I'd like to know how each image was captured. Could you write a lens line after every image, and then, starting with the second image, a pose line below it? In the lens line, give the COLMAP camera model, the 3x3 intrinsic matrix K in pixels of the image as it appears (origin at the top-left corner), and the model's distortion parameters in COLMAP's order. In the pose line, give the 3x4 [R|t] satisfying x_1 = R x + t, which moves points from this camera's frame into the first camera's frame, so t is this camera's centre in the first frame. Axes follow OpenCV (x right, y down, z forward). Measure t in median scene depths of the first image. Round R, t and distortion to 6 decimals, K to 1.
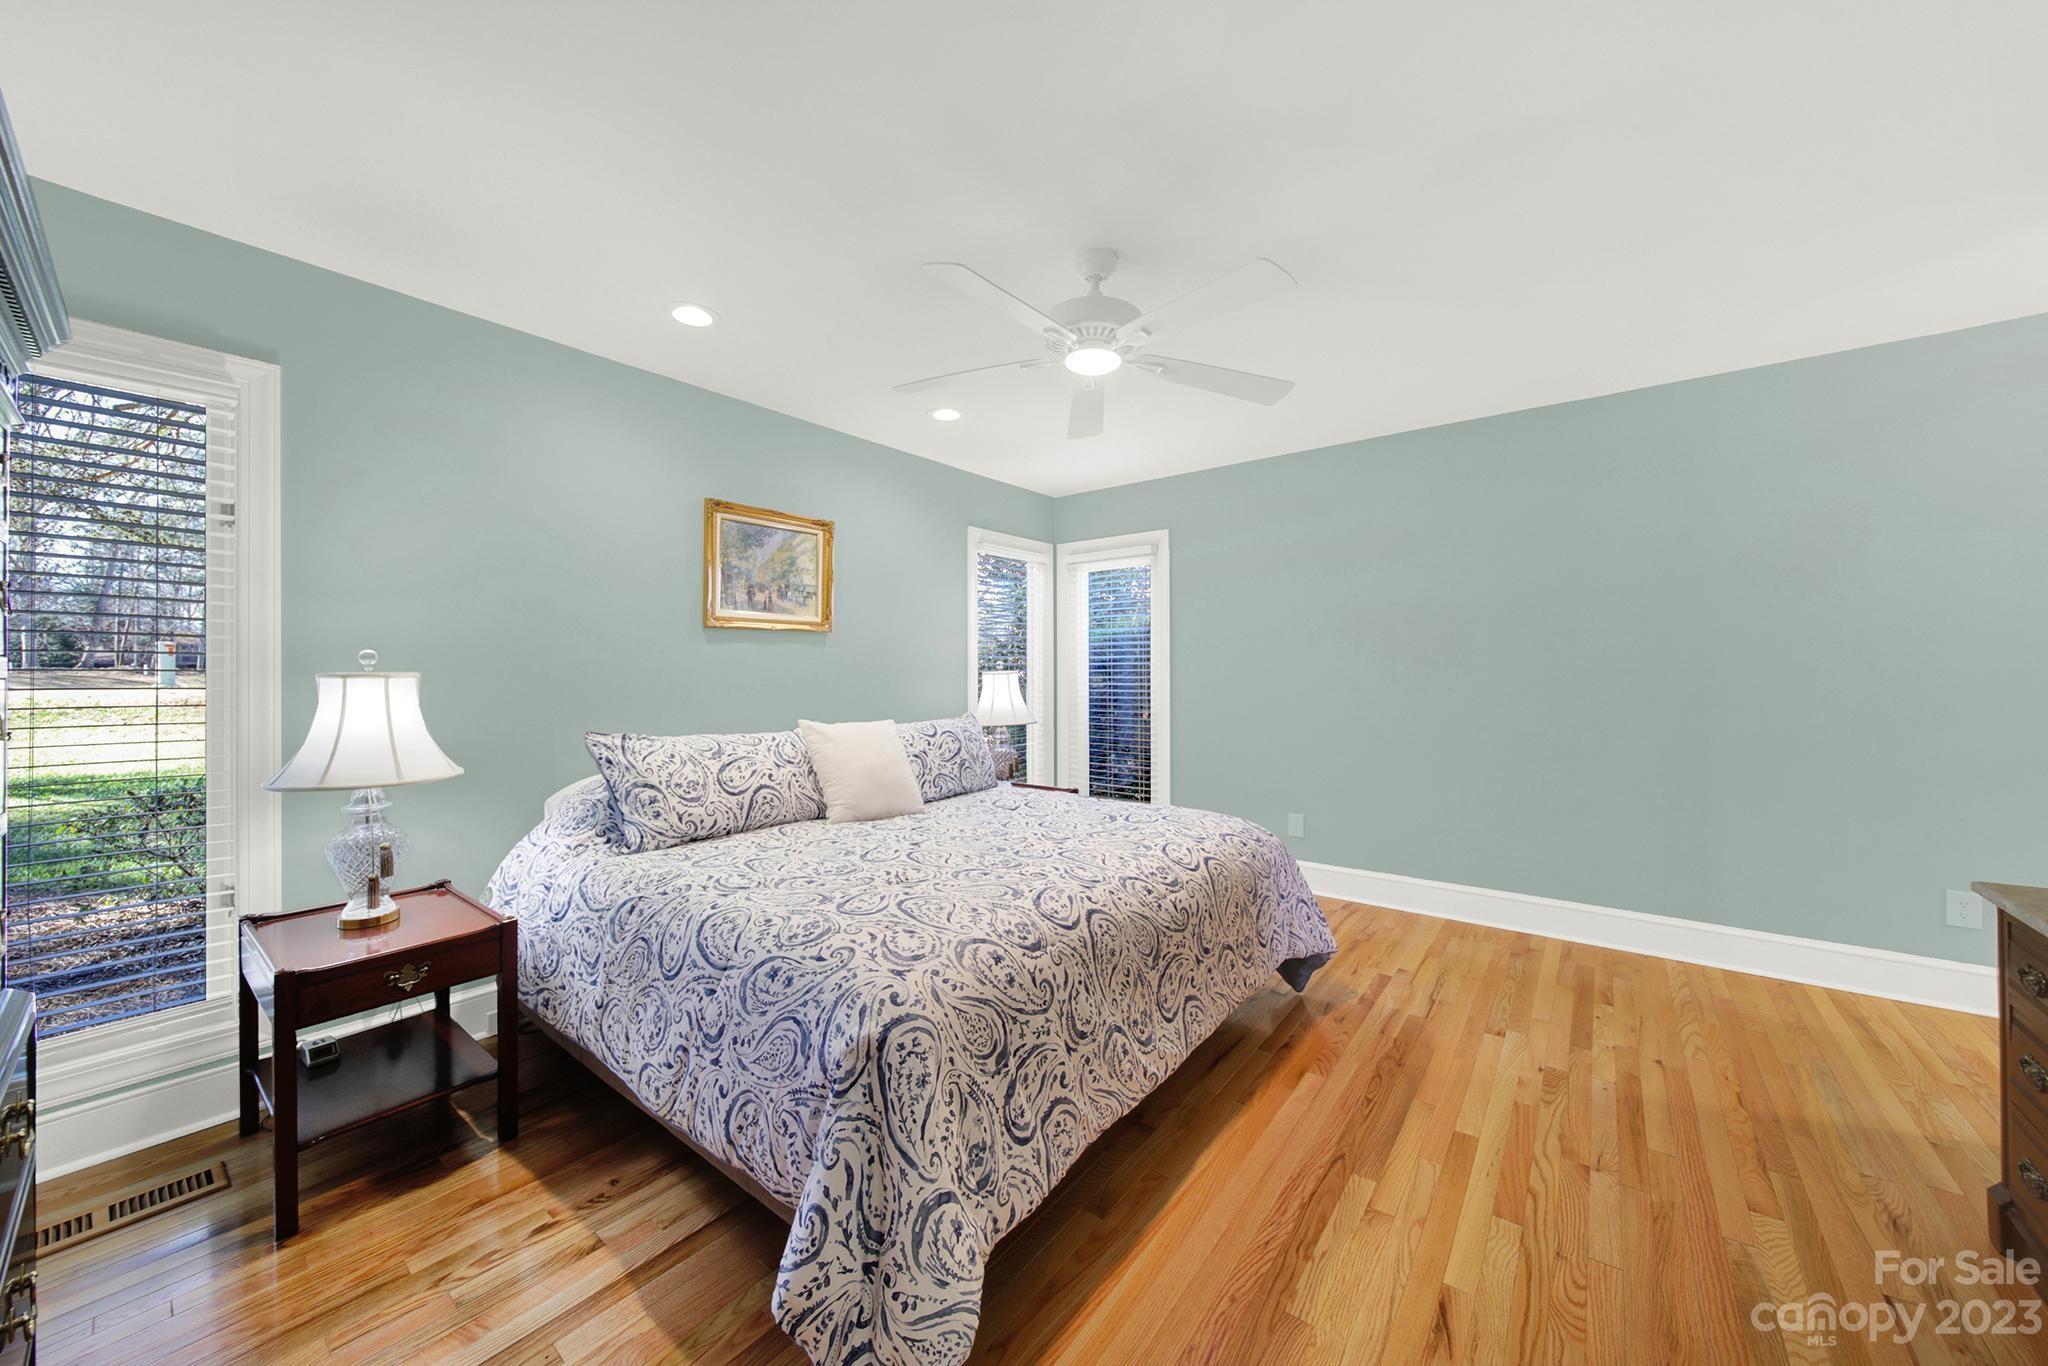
lens RADIAL K [[747.7, 0, 1020.6], [0, 747.7, 670.0], [0, 0, 1]] dist [-0.000290, -0.000146]
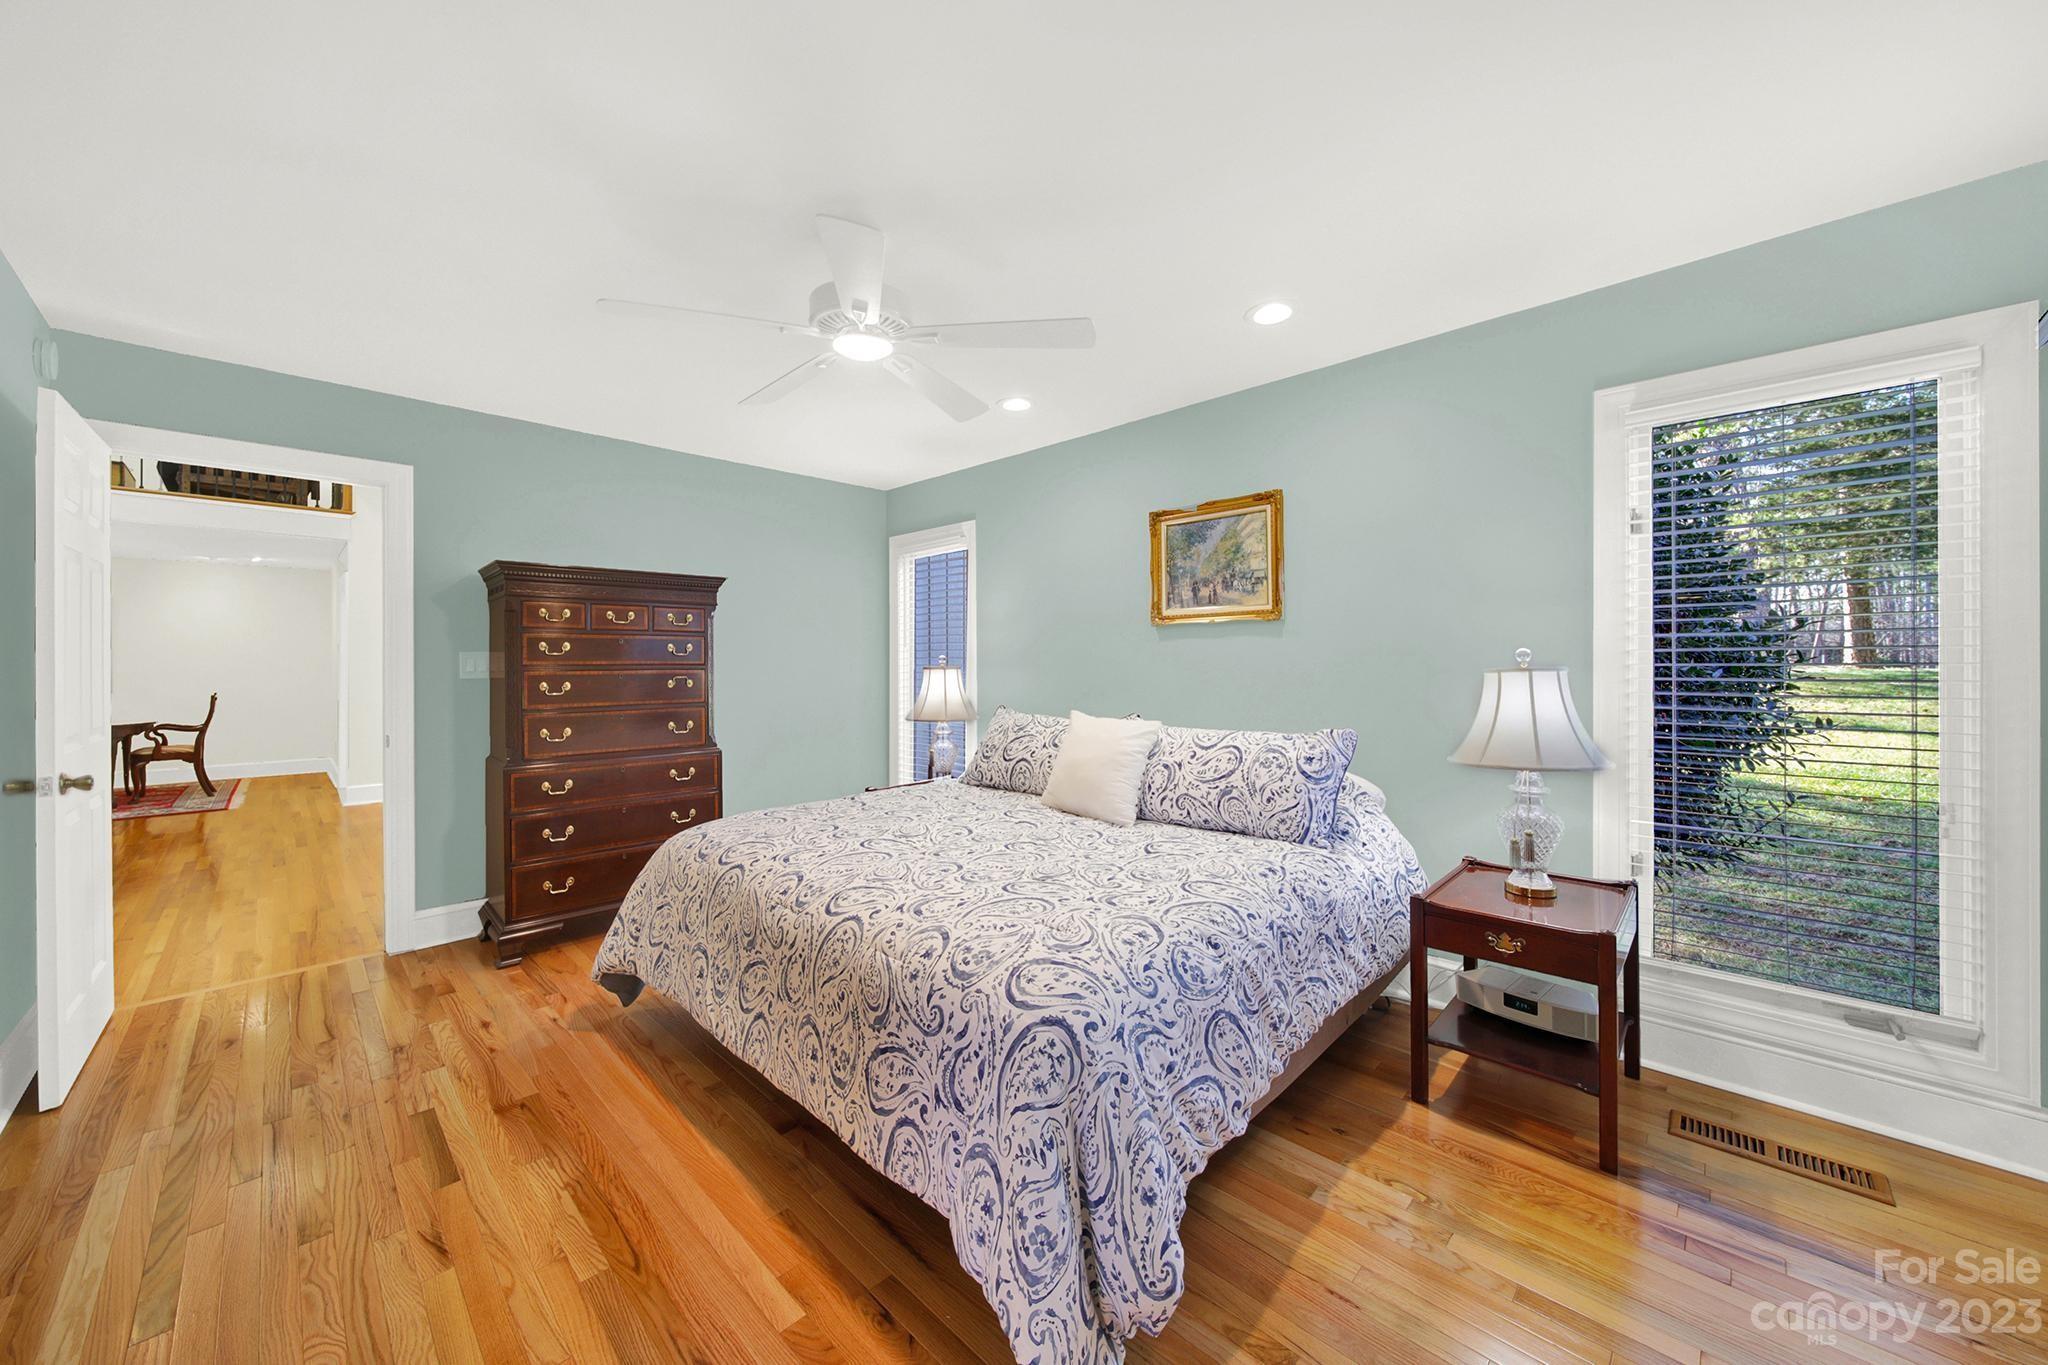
lens RADIAL K [[749.7, 0, 1023.9], [0, 749.7, 661.0], [0, 0, 1]] dist [0.000595, -0.000036]
pose [[-0.113276, -0.006124, -0.993545, 0.686372], [0.004952, 0.999965, -0.006728, 0.000543], [0.993551, -0.005682, -0.113242, 0.886567]]
